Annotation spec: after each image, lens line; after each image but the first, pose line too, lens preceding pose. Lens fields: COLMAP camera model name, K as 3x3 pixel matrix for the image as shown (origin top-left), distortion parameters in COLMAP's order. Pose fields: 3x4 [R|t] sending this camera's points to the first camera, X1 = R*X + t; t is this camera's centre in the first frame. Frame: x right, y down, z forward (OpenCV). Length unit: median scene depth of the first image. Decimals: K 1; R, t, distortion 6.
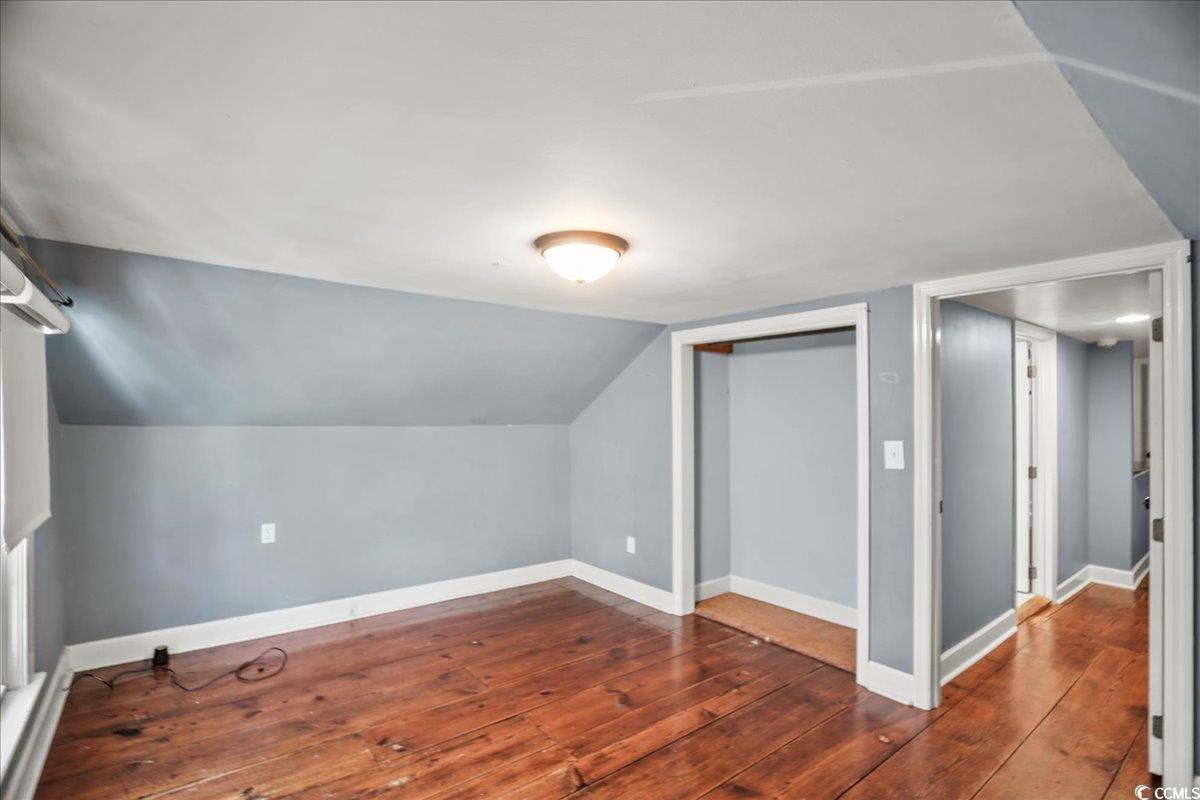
lens RADIAL K [[569.8, 0, 594.1], [0, 569.8, 408.2], [0, 0, 1]] dist [-0.015912, 0.004125]
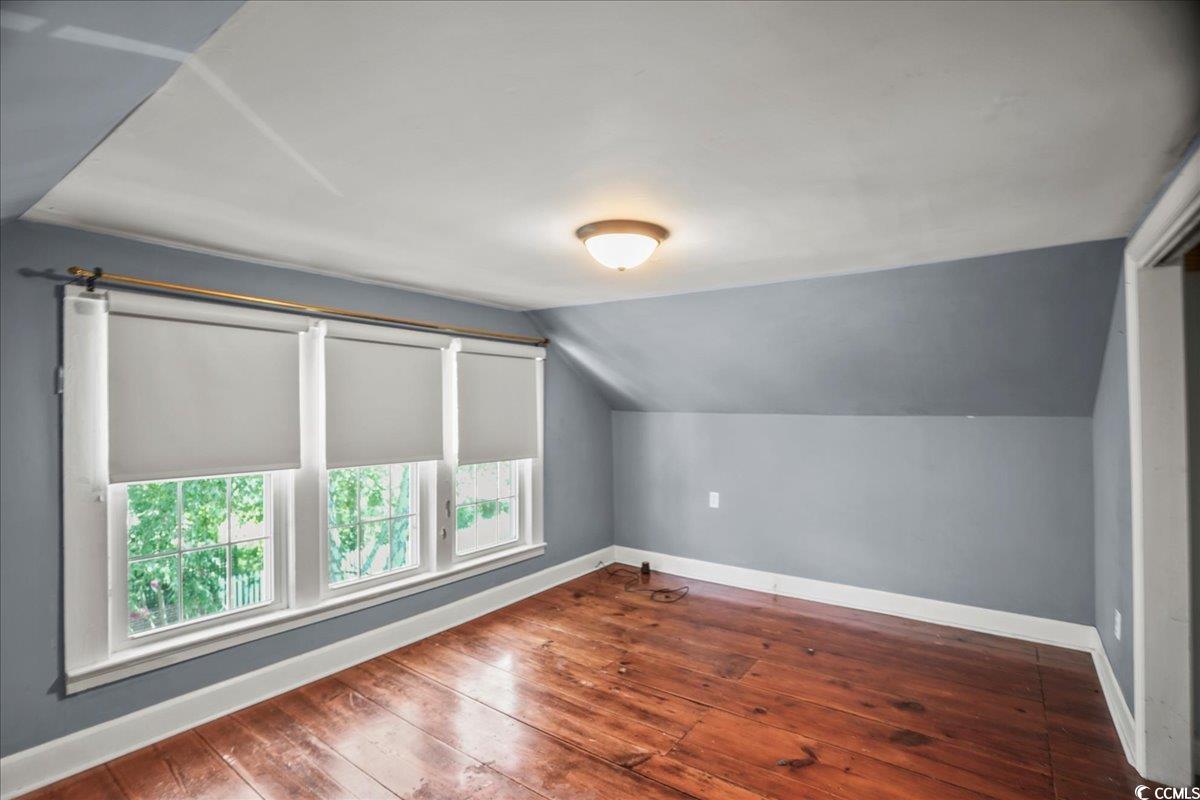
lens RADIAL K [[569.8, 0, 592.0], [0, 569.8, 403.6], [0, 0, 1]] dist [-0.015912, 0.004125]
pose [[0.272394, -0.015582, -0.962060, 0.687523], [0.020391, 0.999738, -0.010419, 0.017049], [0.961970, -0.016779, 0.272640, 0.485337]]
